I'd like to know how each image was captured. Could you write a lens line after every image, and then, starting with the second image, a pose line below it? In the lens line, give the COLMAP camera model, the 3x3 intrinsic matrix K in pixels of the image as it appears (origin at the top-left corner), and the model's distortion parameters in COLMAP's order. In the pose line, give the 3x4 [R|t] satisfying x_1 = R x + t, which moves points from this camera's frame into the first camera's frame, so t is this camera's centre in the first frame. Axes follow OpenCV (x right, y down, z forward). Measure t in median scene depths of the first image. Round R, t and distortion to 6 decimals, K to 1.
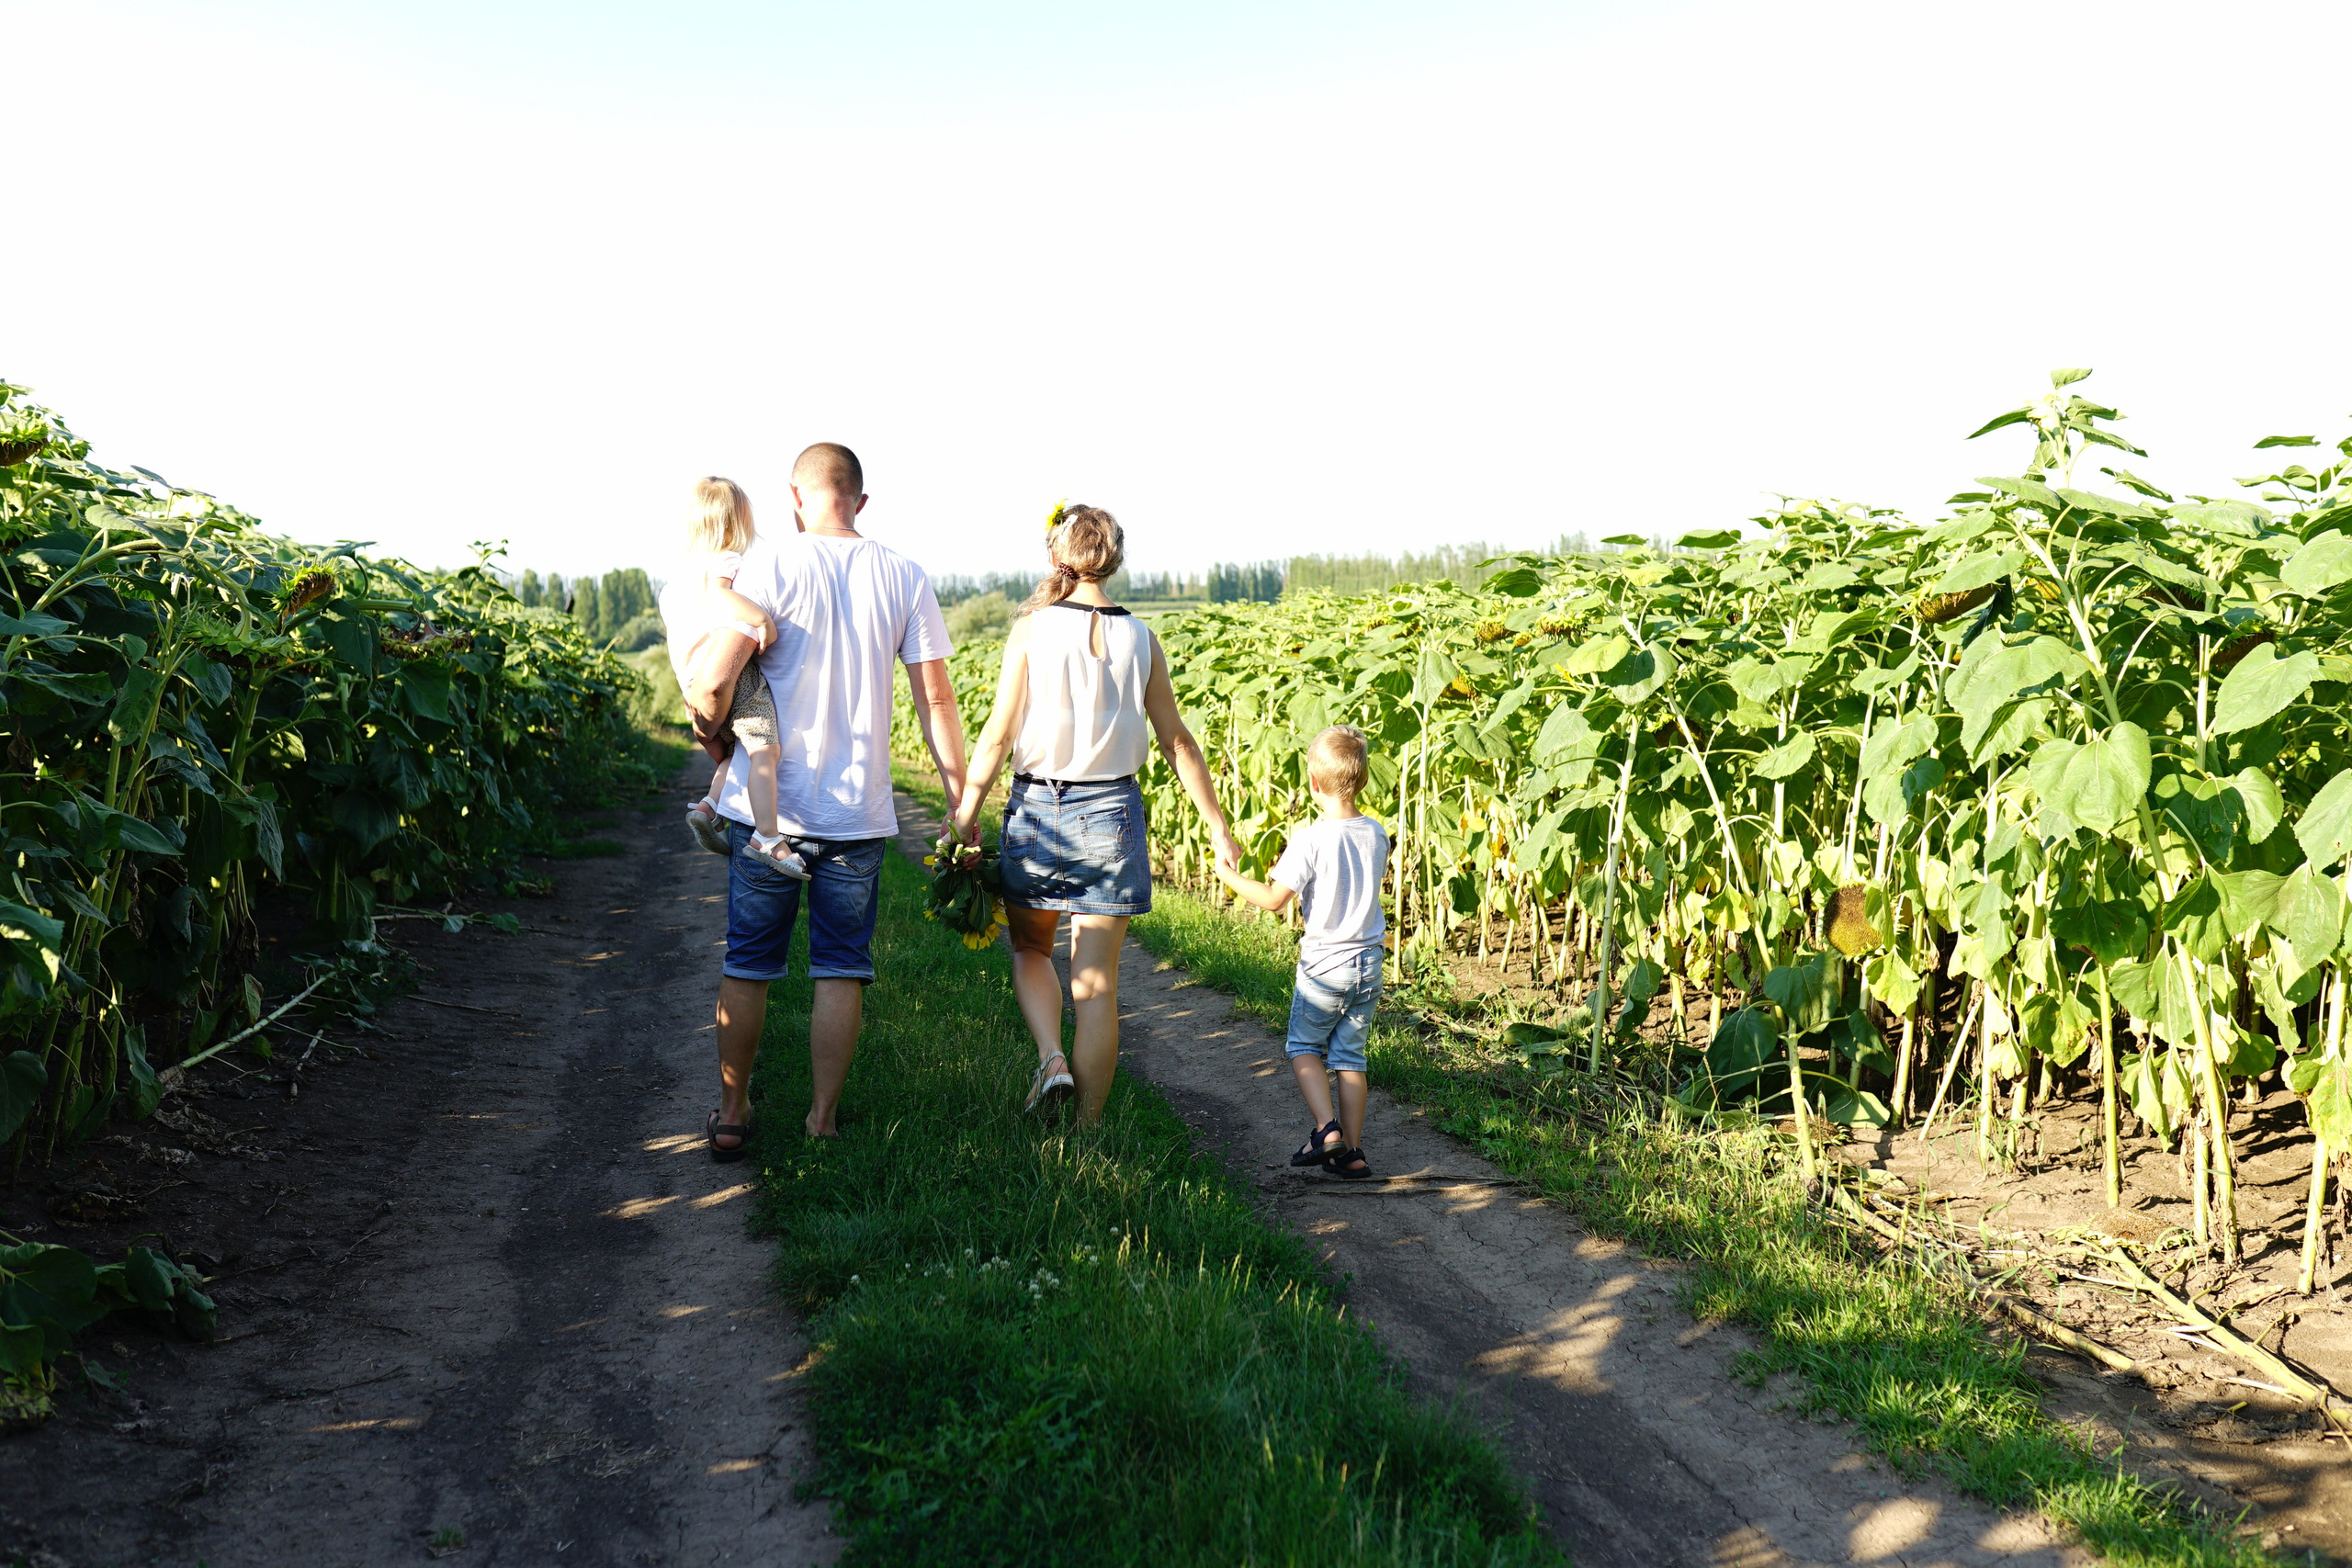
lens RADIAL K [[2175.2, 0, 1137.2], [0, 2175.2, 777.2], [0, 0, 1]] dist [-0.019274, 0.007565]
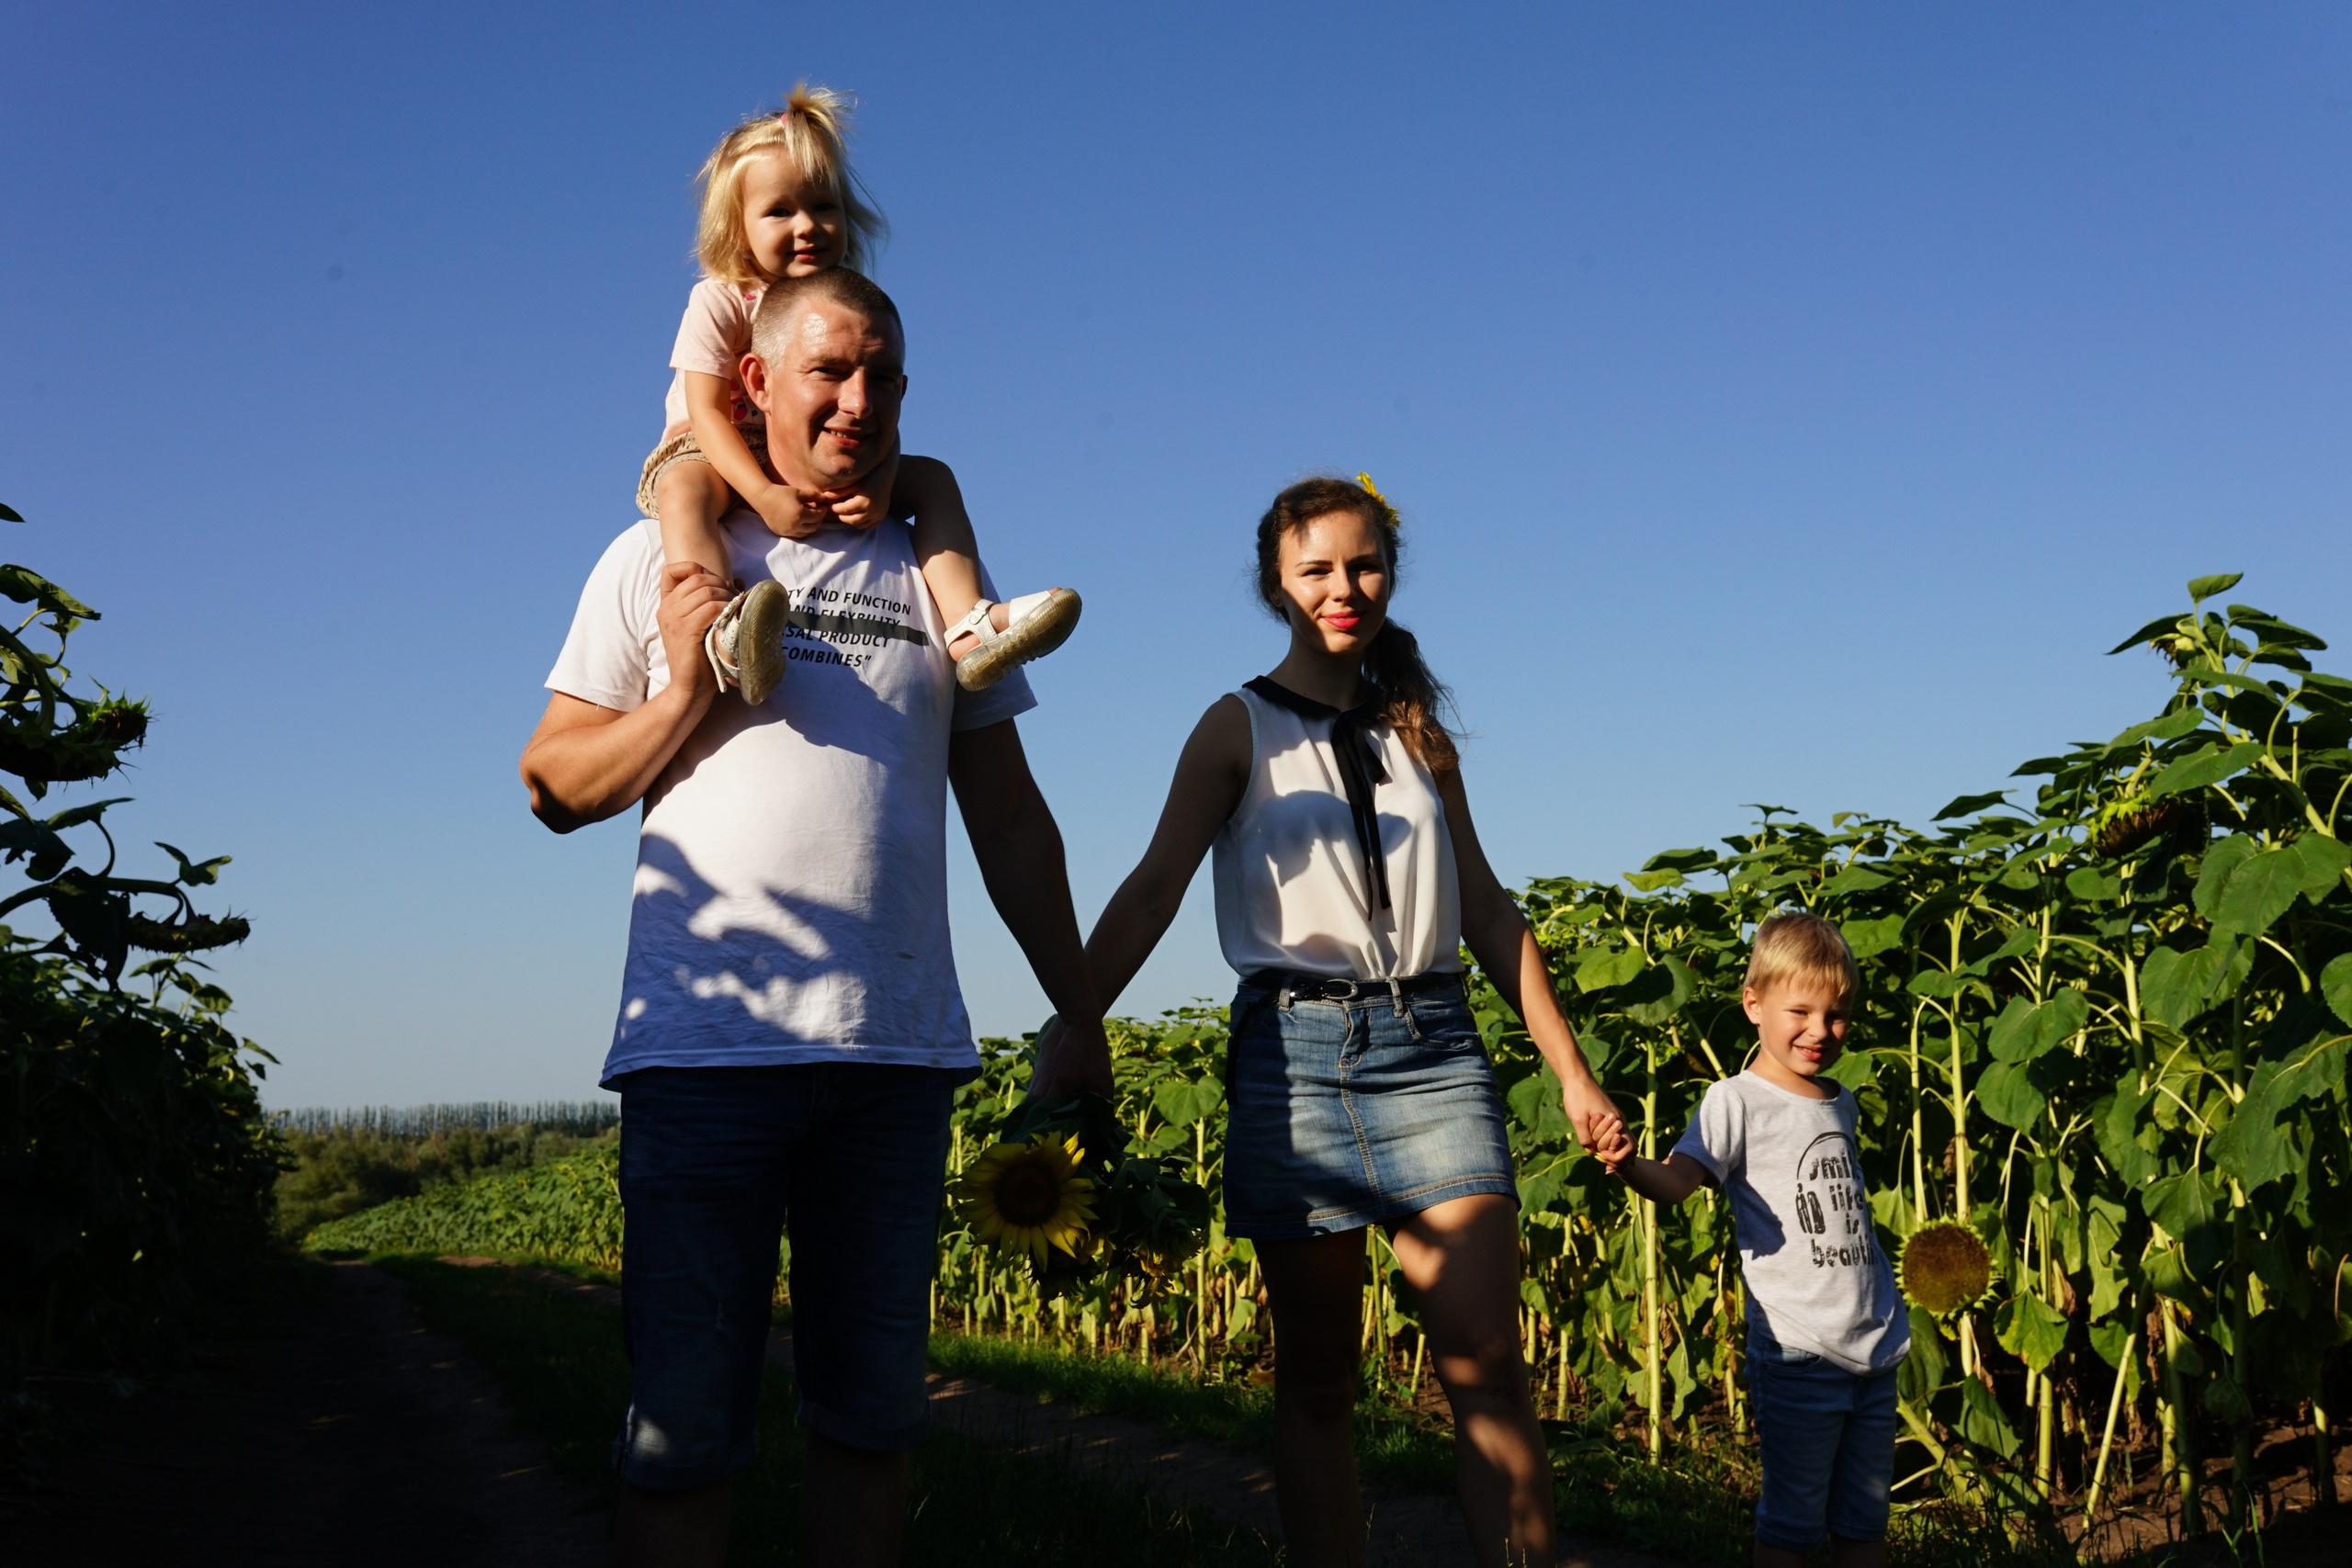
lens RADIAL K [[2232.7, 0, 1169.1], [0, 2232.7, 769.5], [0, 0, 1]] dist [-0.009178, 0.005299]
pose [[0.987752, 0.007762, 0.155837, -0.099022], [0.028154, 0.973502, -0.226940, 0.062921], [-0.153469, 0.228548, 0.961360, 0.162642]]
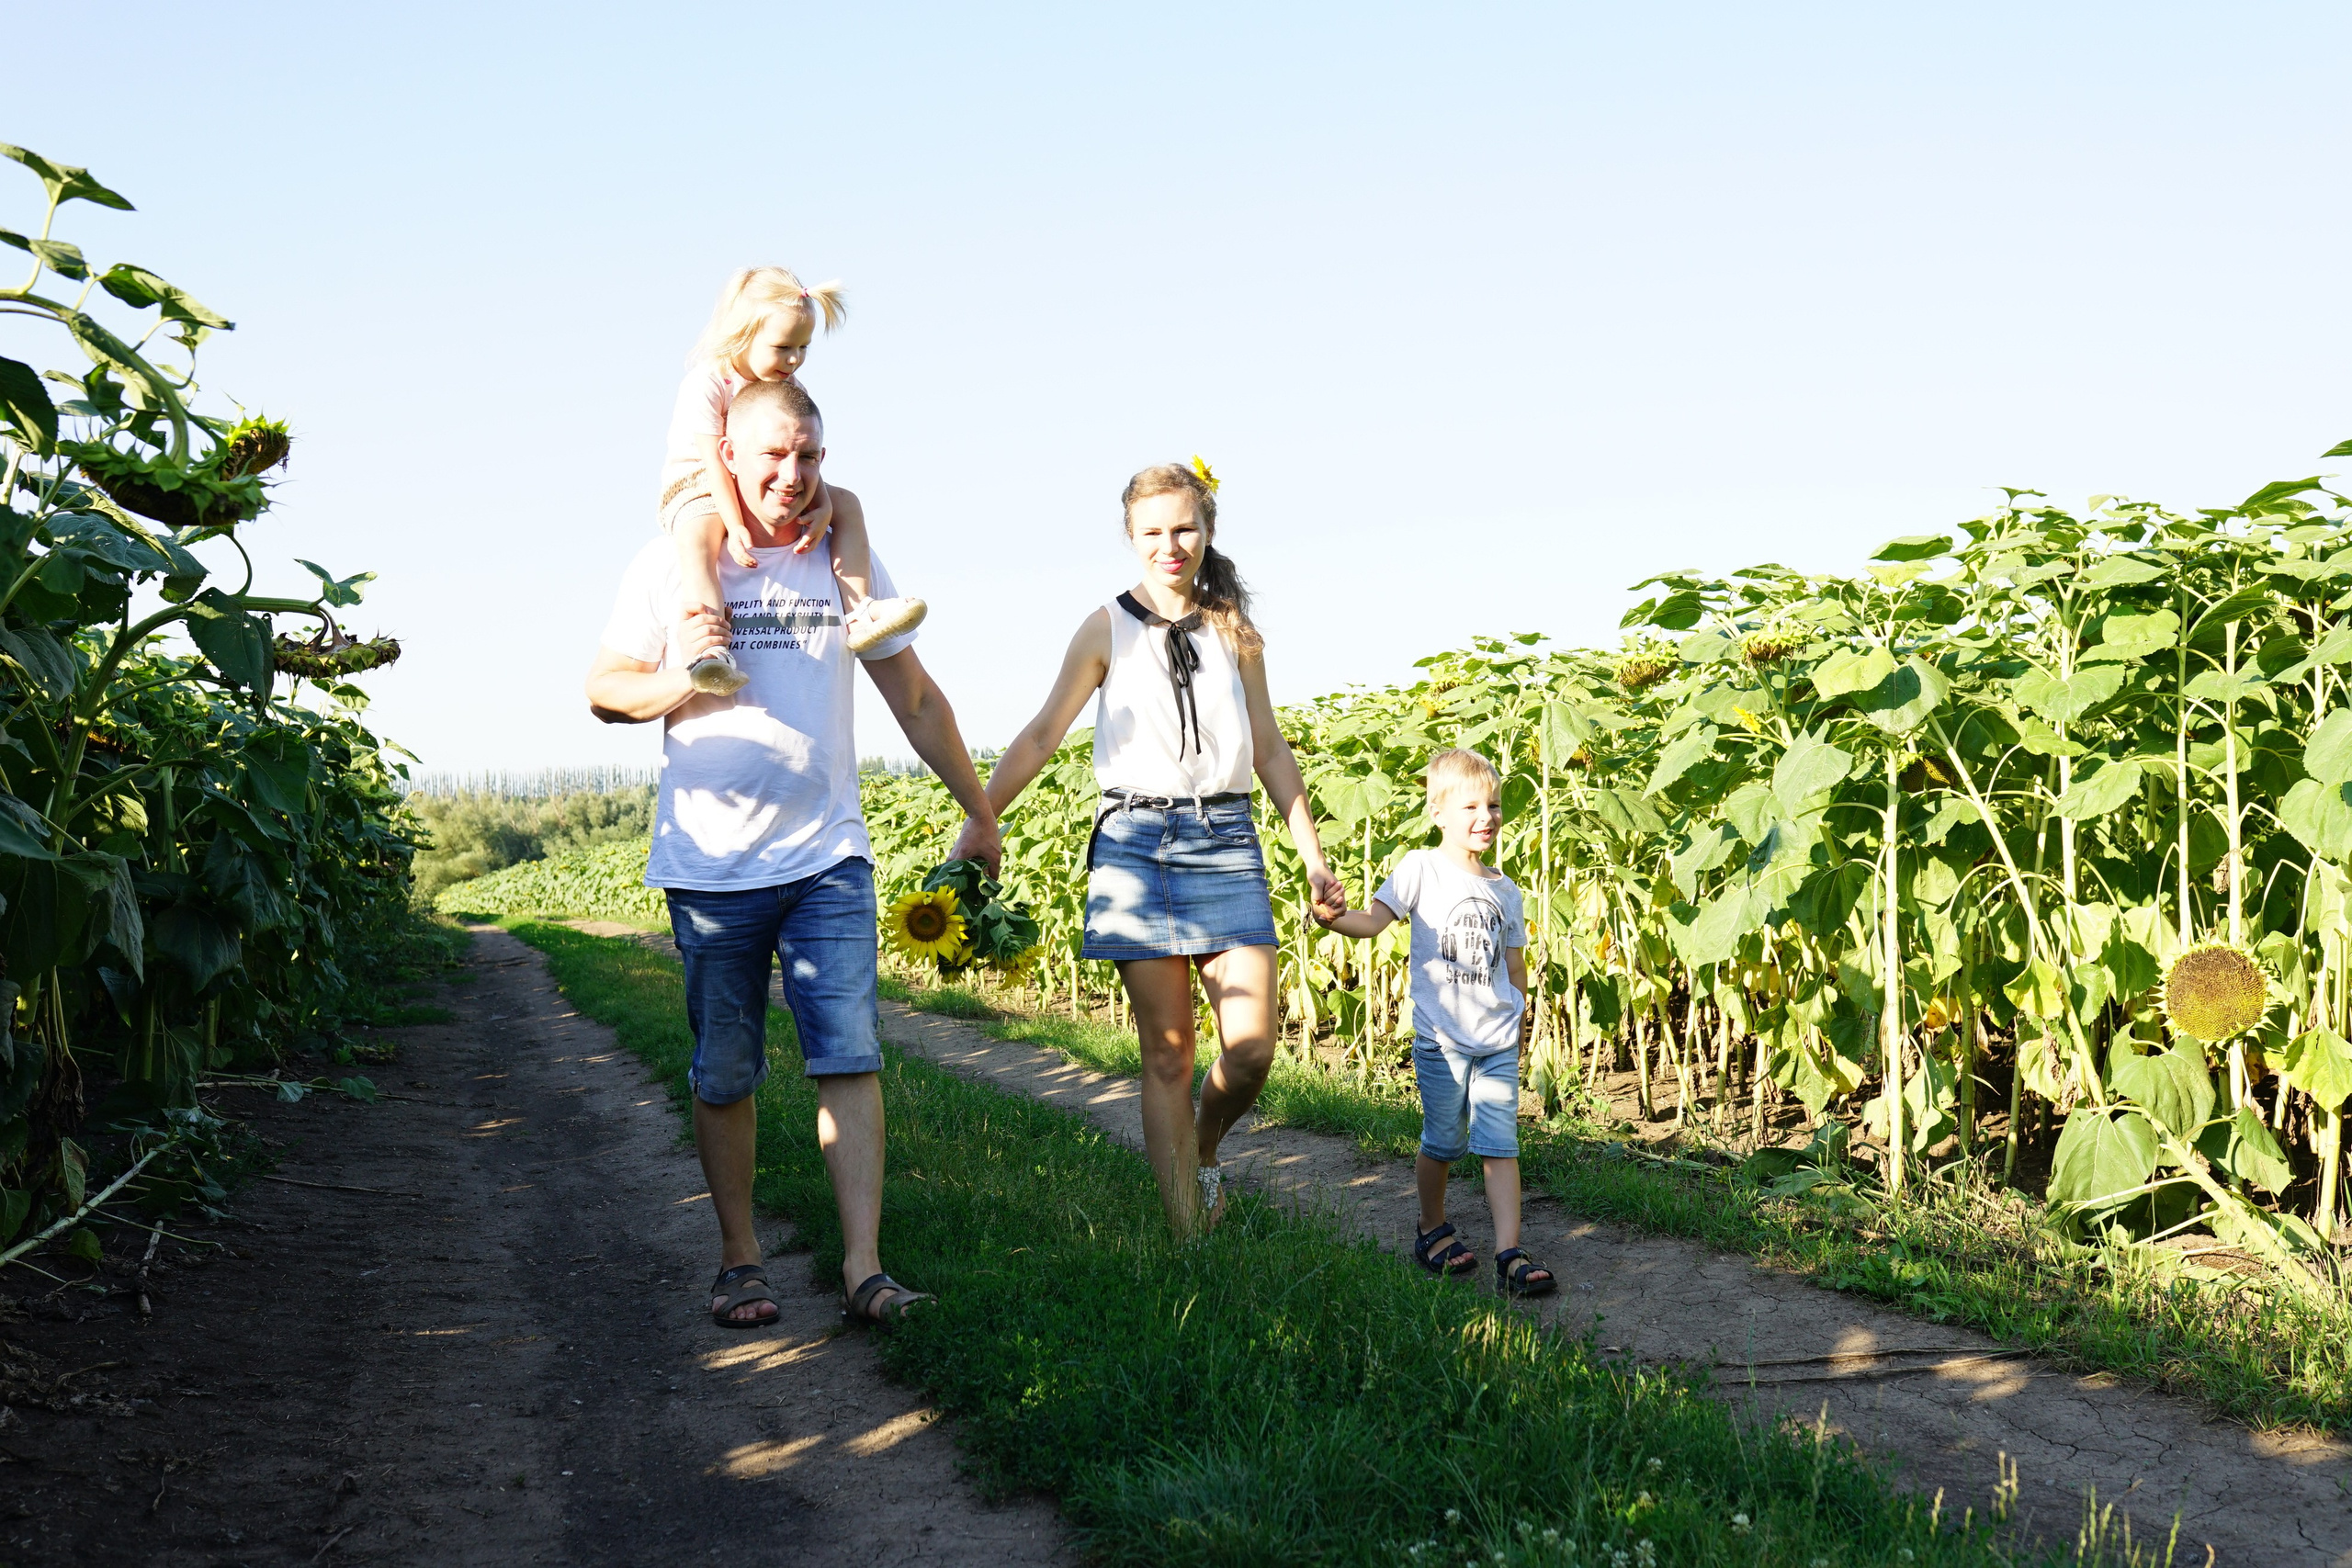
lens RADIAL K [[2232.7, 0, 1169.1], [0, 2232.7, 769.5], [0, 0, 1]] dist [-0.009178, 0.005299]
pose [[0.993775, -0.020065, 0.109582, -0.124906], [0.028988, 0.996337, -0.080452, 0.037386], [-0.107566, 0.083128, 0.990717, 0.229527]]
